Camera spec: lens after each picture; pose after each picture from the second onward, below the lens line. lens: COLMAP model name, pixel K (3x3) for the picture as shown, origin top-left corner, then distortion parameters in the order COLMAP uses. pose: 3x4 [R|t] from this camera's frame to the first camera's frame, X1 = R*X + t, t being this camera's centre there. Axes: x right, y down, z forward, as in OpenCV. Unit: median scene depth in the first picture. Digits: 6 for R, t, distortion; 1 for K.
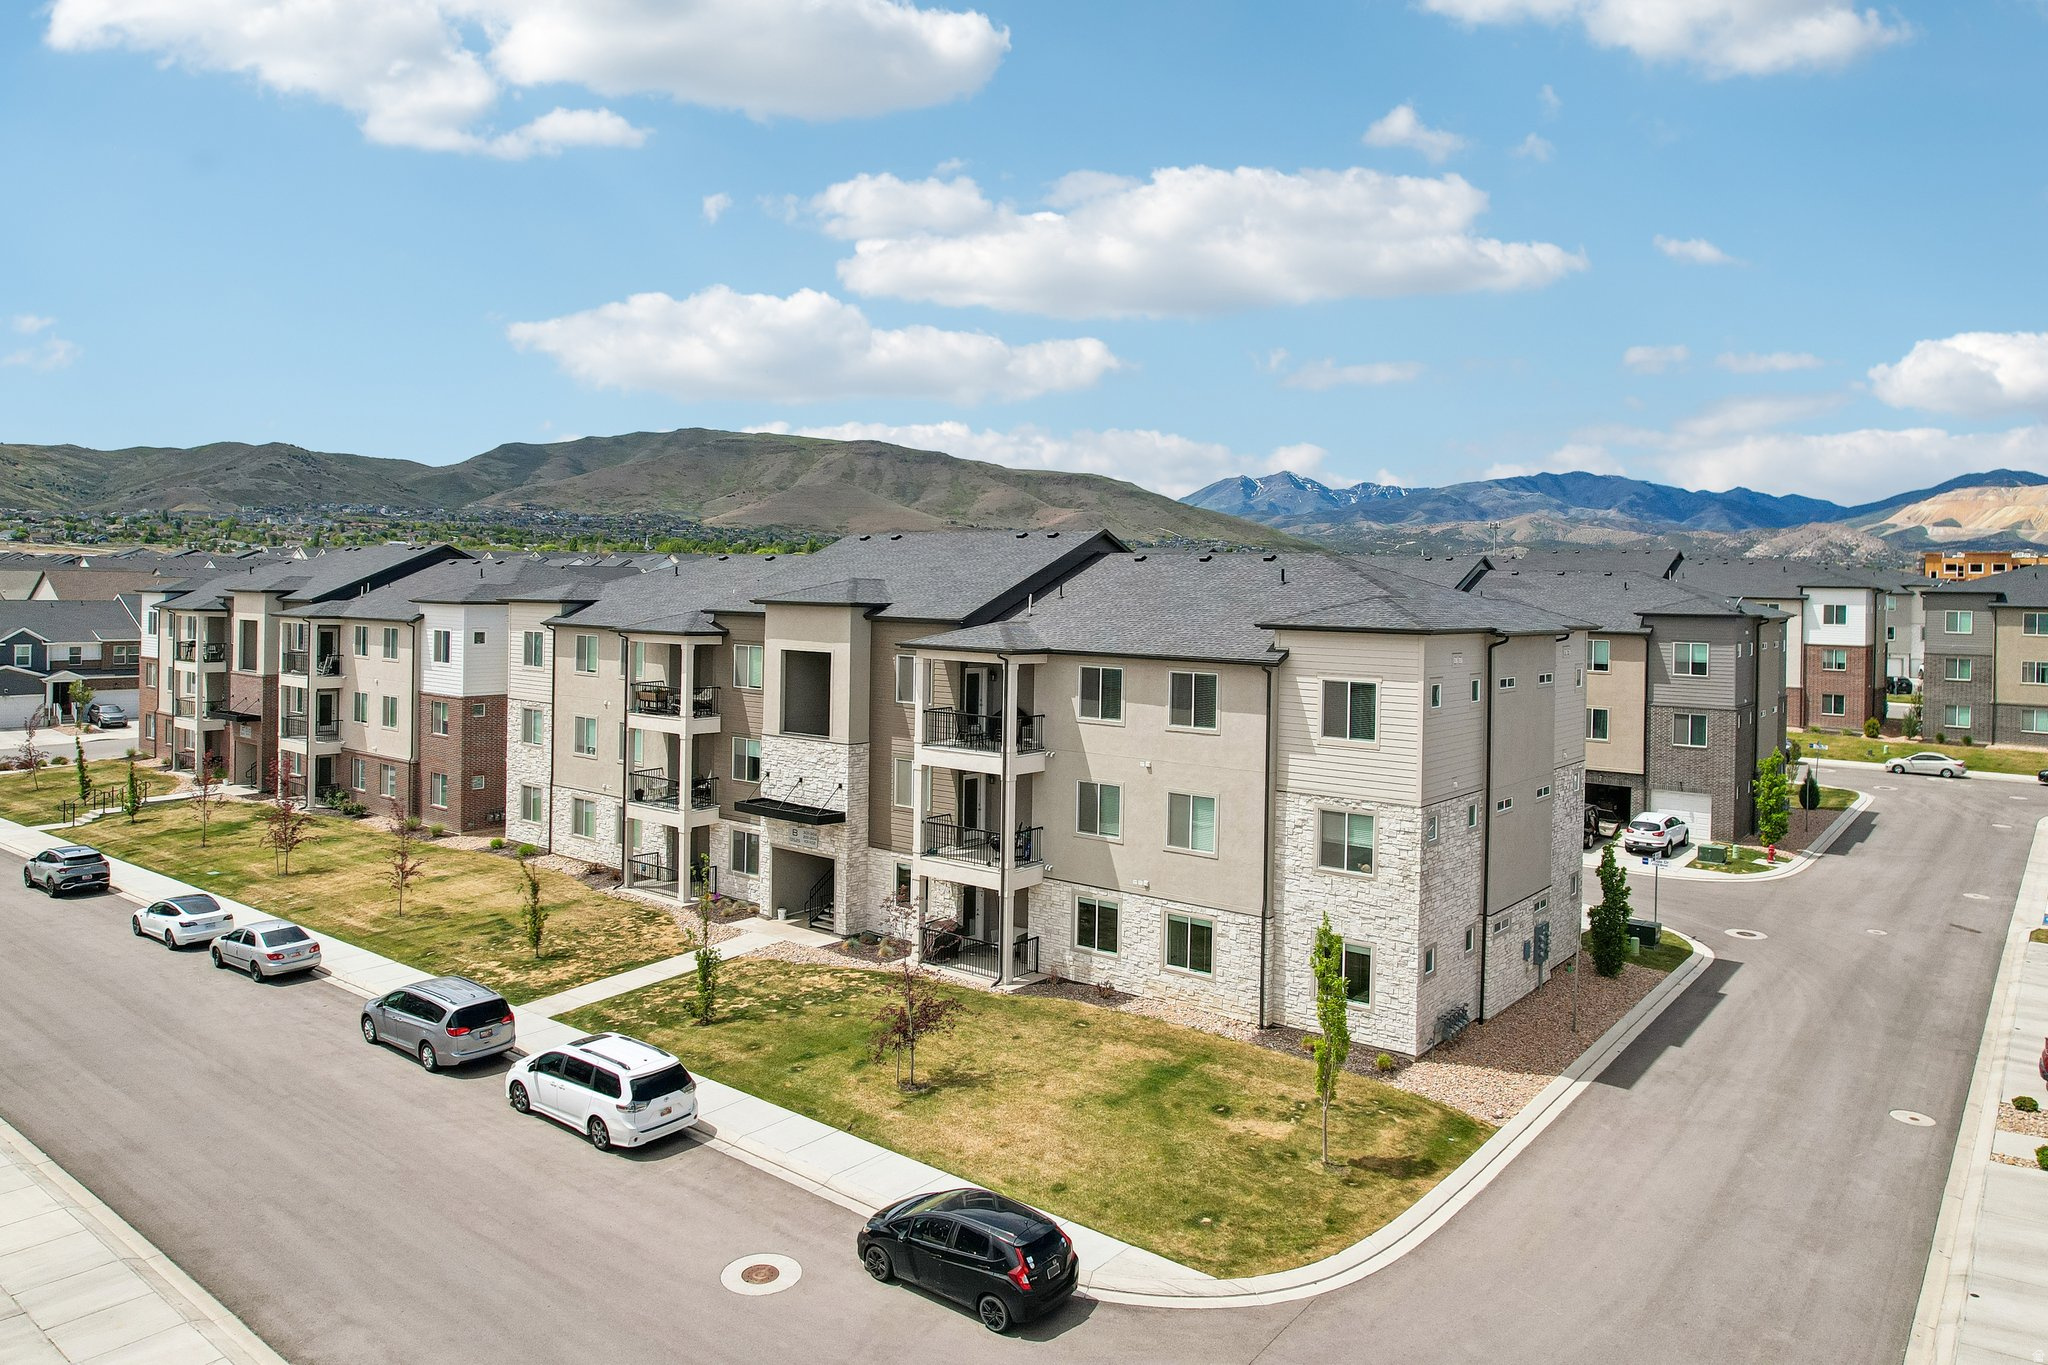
lens RADIAL K [[1353.6, 0, 1012.7], [0, 1353.6, 585.0], [0, 0, 1]] dist [-0.072162, 0.060152]
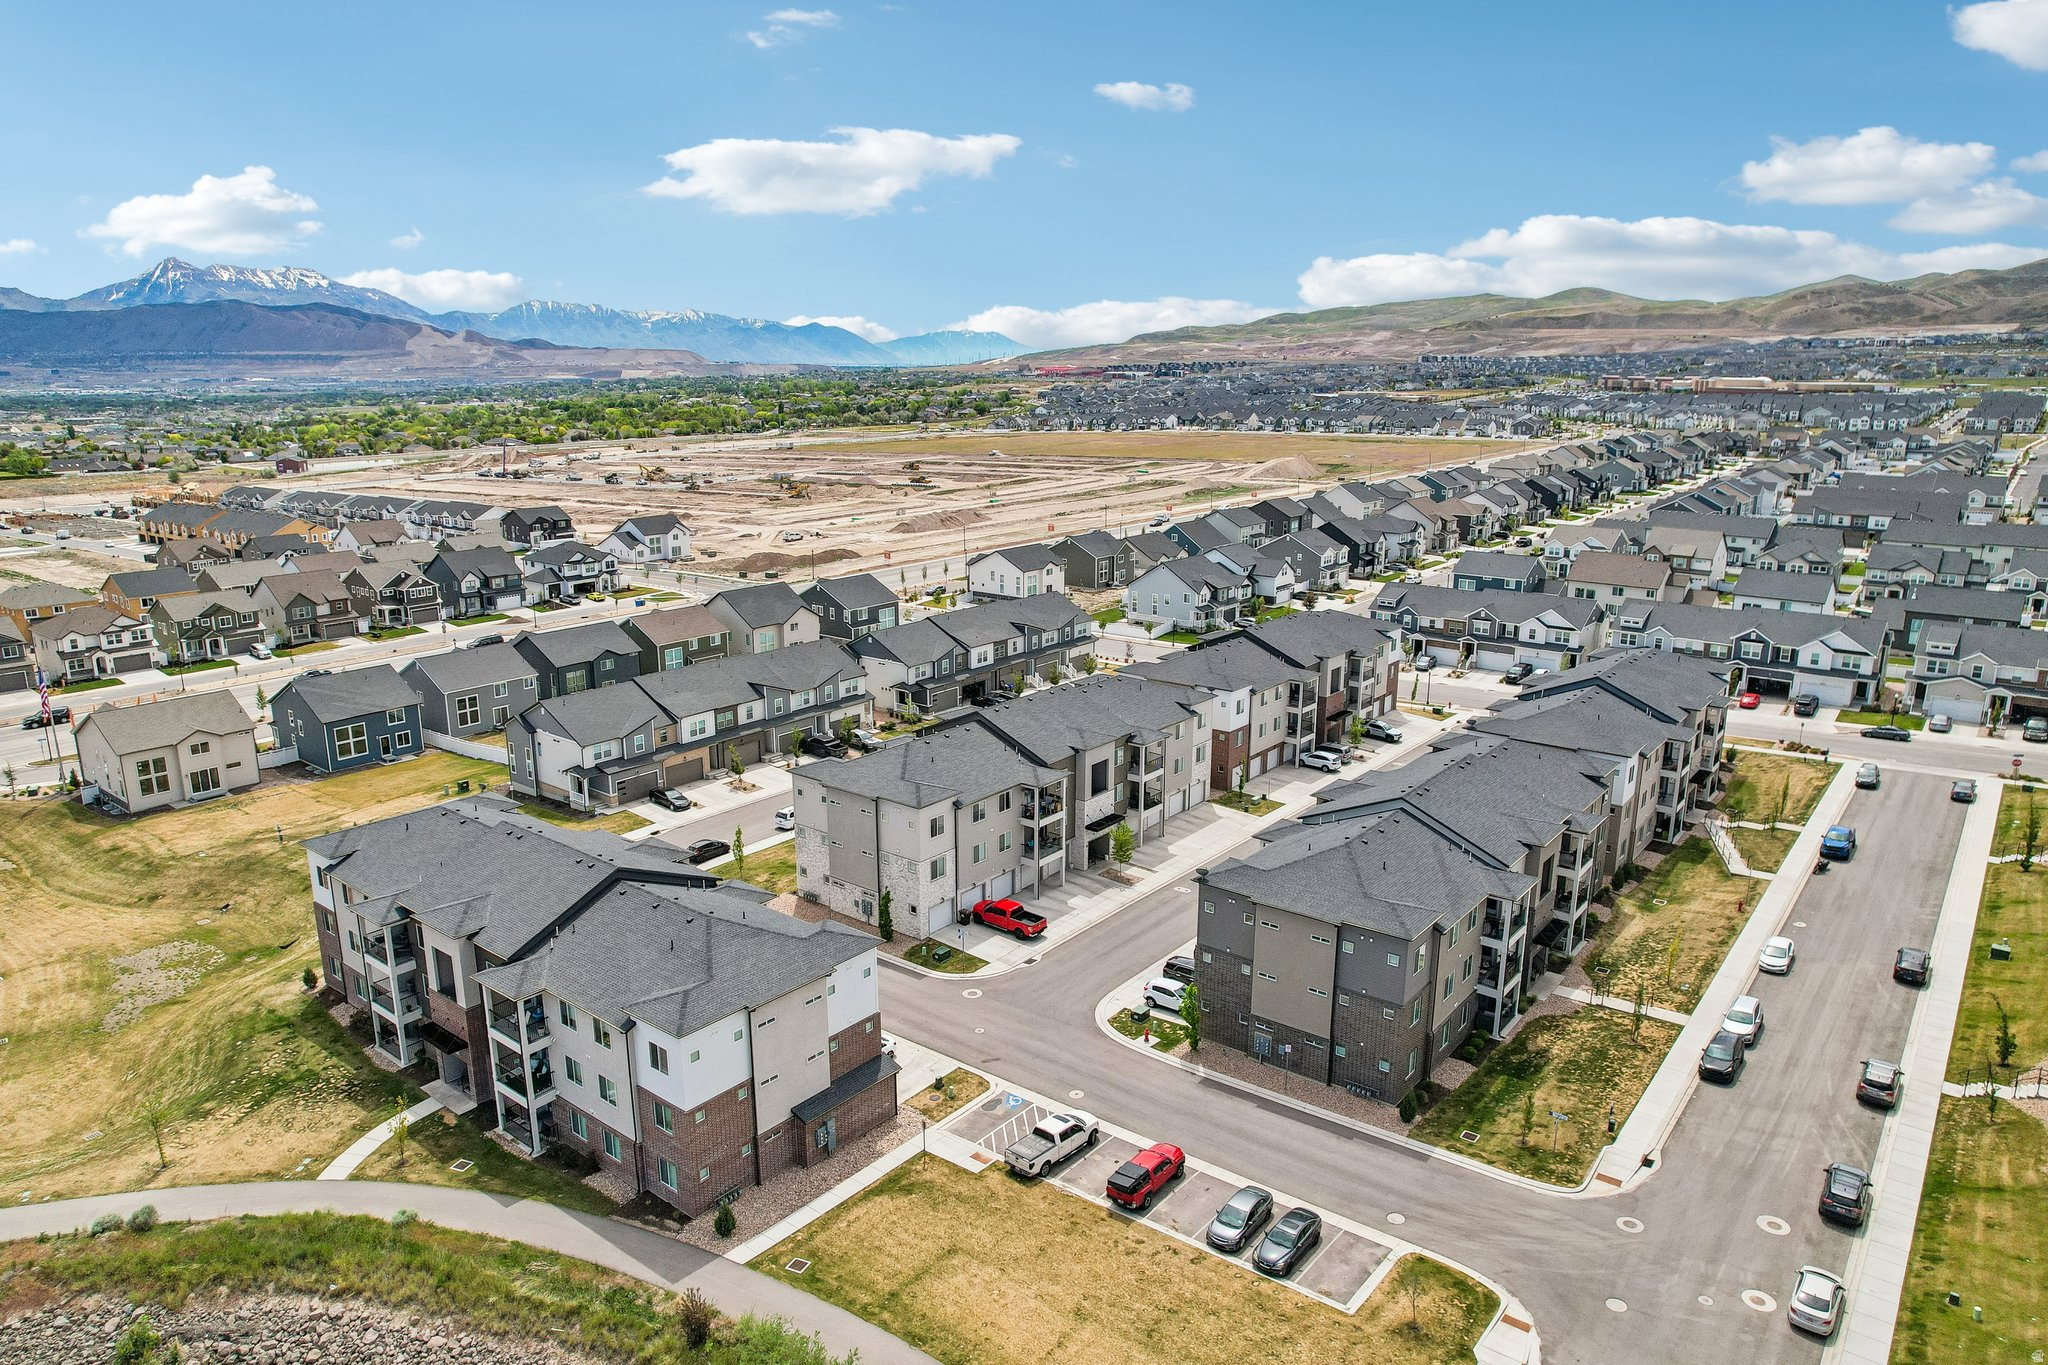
lens RADIAL K [[1327.0, 0, 1011.7], [0, 1327.0, 682.8], [0, 0, 1]] dist [-0.071325, 0.054958]
pose [[0.009005, -0.249489, 0.968336, -2.805644], [0.005940, 0.968371, 0.249443, -0.793744], [-0.999942, 0.003506, 0.010202, 1.271132]]
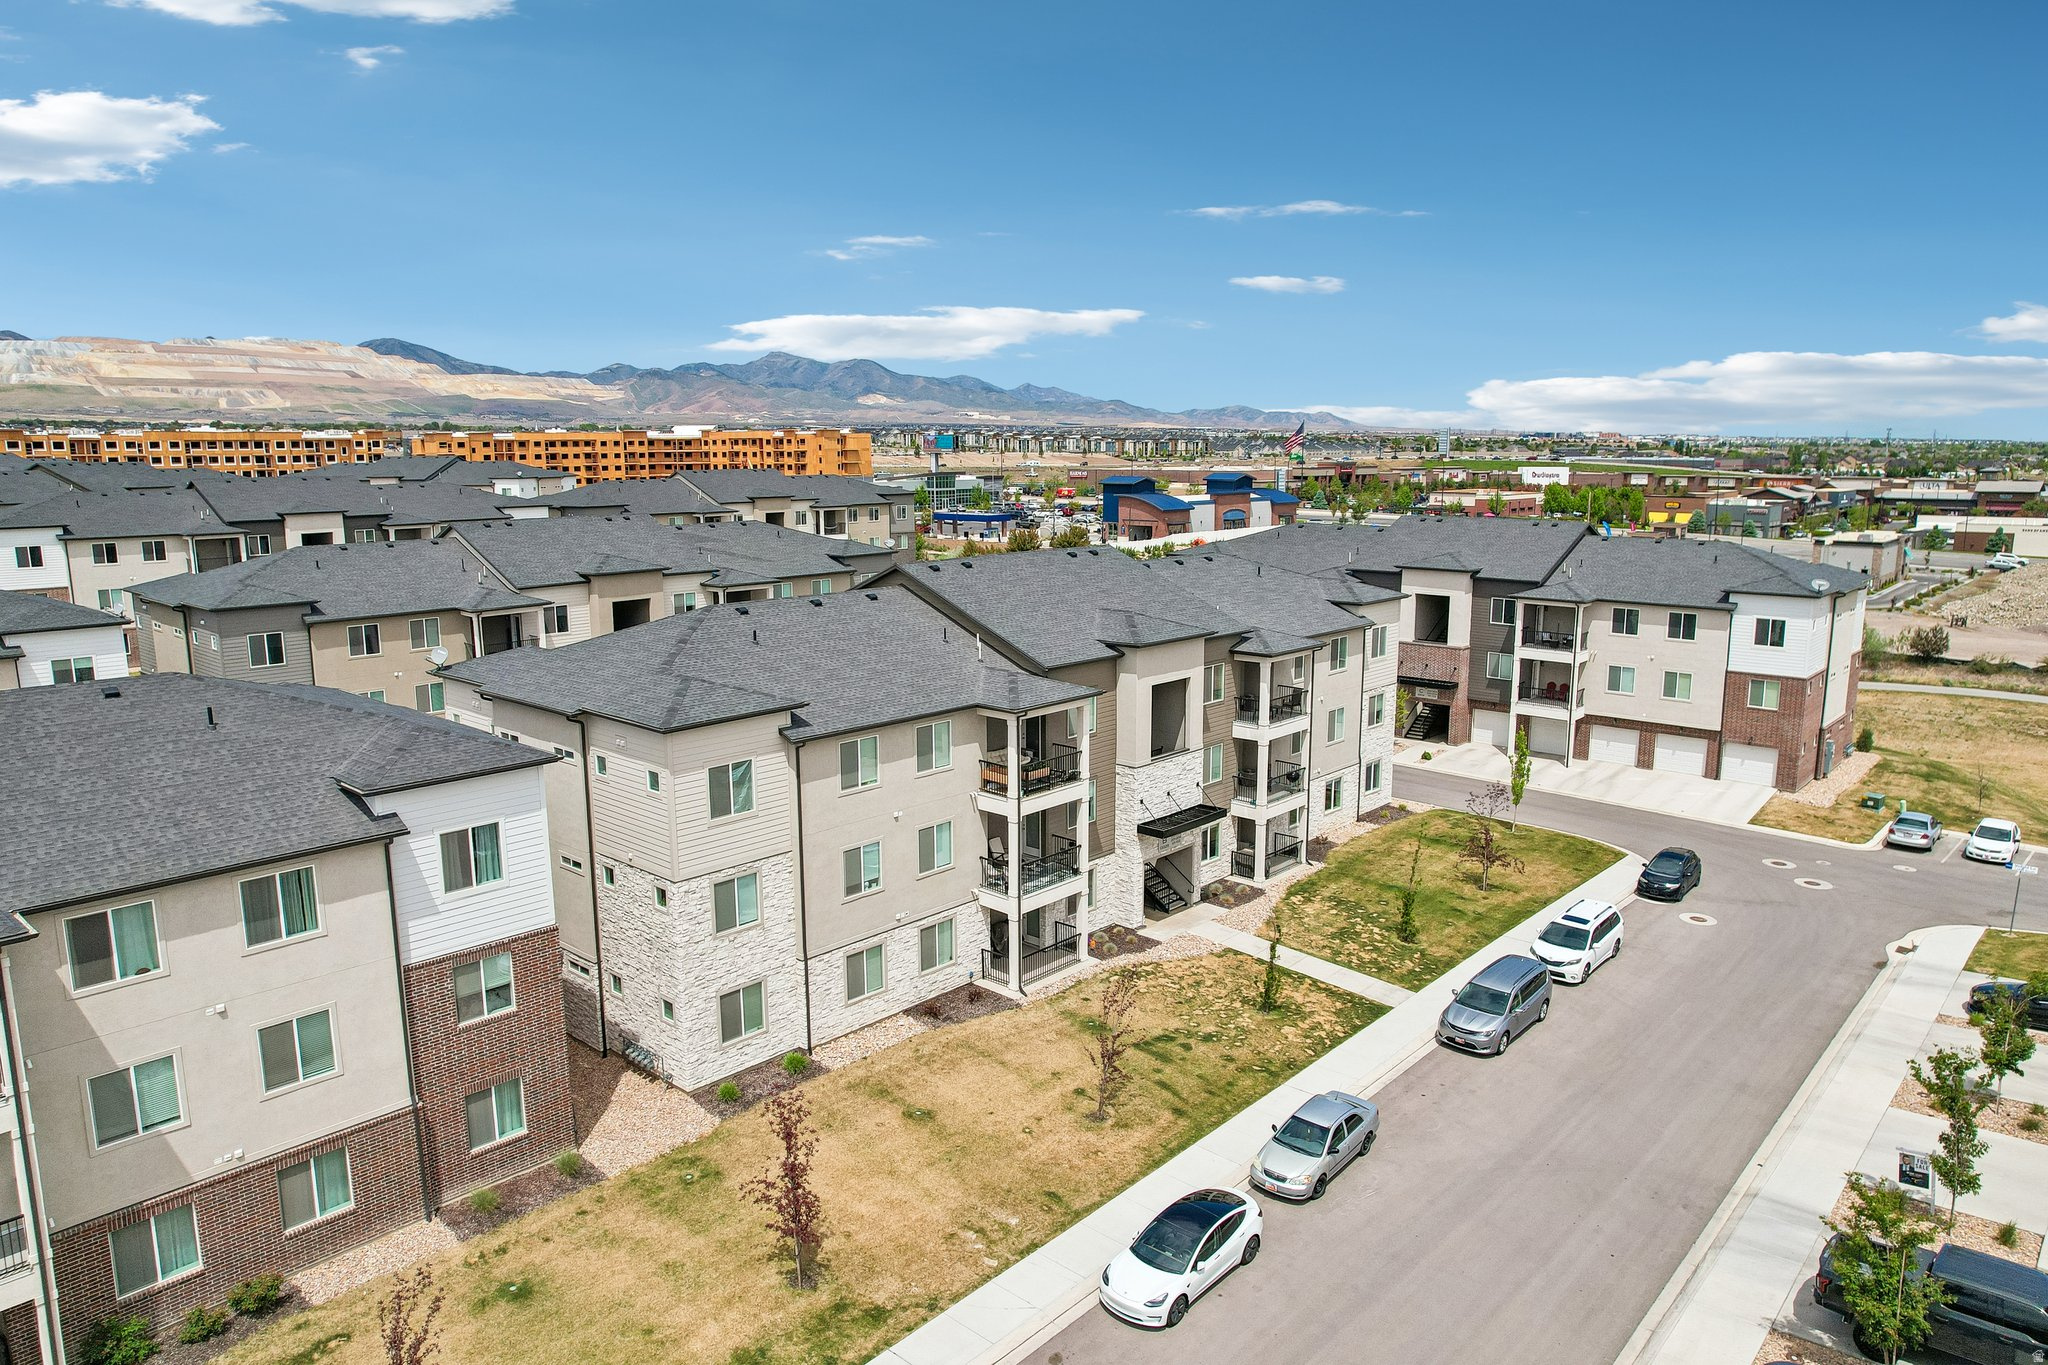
lens RADIAL K [[1349.9, 0, 1024.0], [0, 1349.9, 682.5], [0, 0, 1]] dist [-0.085156, 0.073793]
pose [[0.063539, -0.193010, 0.979137, -1.397168], [0.002490, 0.981148, 0.193244, -0.183562], [-0.997976, -0.009840, 0.062822, 1.174791]]
